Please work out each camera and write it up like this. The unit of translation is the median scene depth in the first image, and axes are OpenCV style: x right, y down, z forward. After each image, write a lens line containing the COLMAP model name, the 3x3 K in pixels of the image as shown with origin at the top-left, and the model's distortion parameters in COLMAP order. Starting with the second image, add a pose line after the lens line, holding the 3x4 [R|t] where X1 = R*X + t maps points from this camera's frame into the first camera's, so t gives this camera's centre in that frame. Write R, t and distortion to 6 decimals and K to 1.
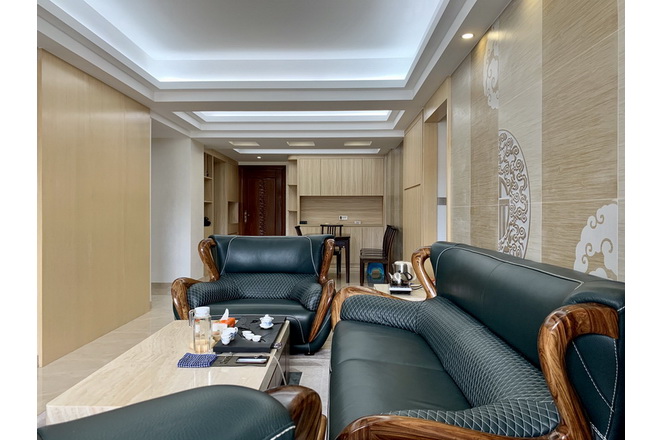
lens RADIAL K [[461.0, 0, 319.8], [0, 461.0, 218.4], [0, 0, 1]] dist [0.010627, -0.002577]
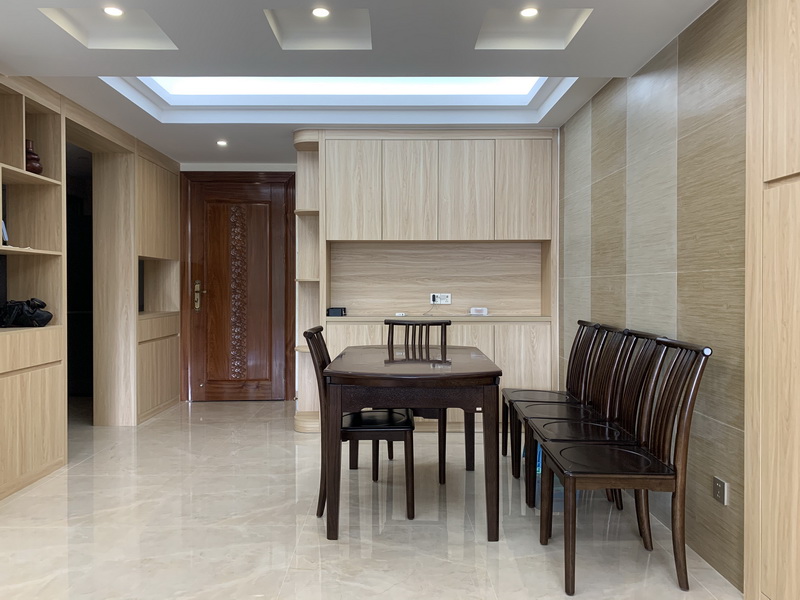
lens RADIAL K [[626.7, 0, 395.2], [0, 626.7, 300.5], [0, 0, 1]] dist [0.027296, -0.053577]
pose [[0.999073, -0.002088, 0.042995, -0.012411], [0.001782, 0.999973, 0.007164, -0.004854], [-0.043008, -0.007081, 0.999050, 0.620846]]
